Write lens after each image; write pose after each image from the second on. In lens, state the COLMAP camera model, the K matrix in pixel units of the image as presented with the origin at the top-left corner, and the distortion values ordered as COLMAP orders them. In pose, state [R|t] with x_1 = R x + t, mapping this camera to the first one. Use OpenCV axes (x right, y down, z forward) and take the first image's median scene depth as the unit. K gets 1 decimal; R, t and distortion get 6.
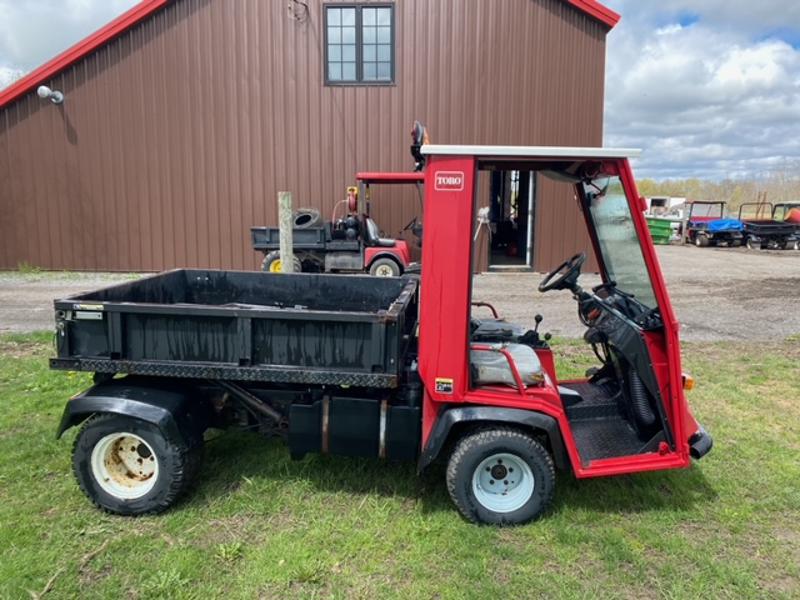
lens RADIAL K [[605.4, 0, 396.4], [0, 605.4, 295.9], [0, 0, 1]] dist [0.048380, -0.035997]
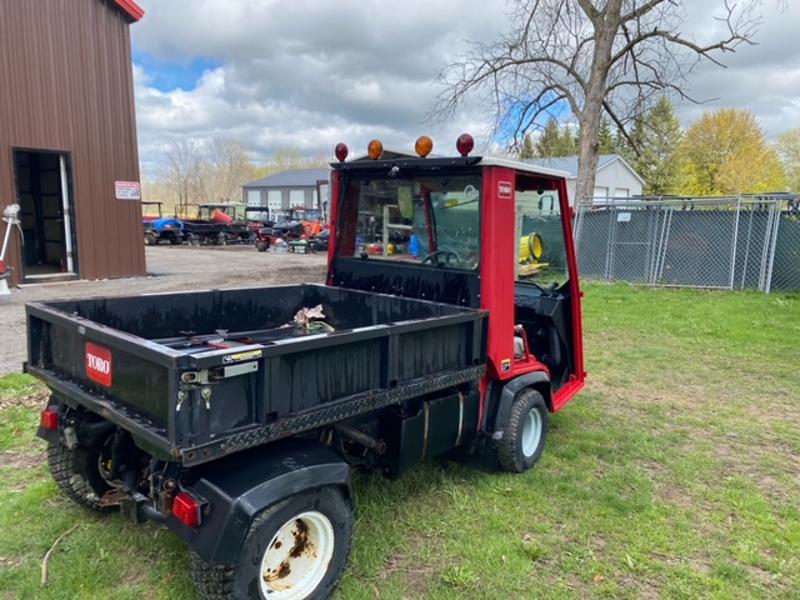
lens RADIAL K [[605.4, 0, 394.8], [0, 605.4, 304.0], [0, 0, 1]] dist [0.048380, -0.035997]
pose [[0.597894, -0.116654, 0.793041, -0.649823], [0.105123, 0.992220, 0.066697, -0.047444], [-0.794652, 0.043489, 0.605505, 0.308511]]
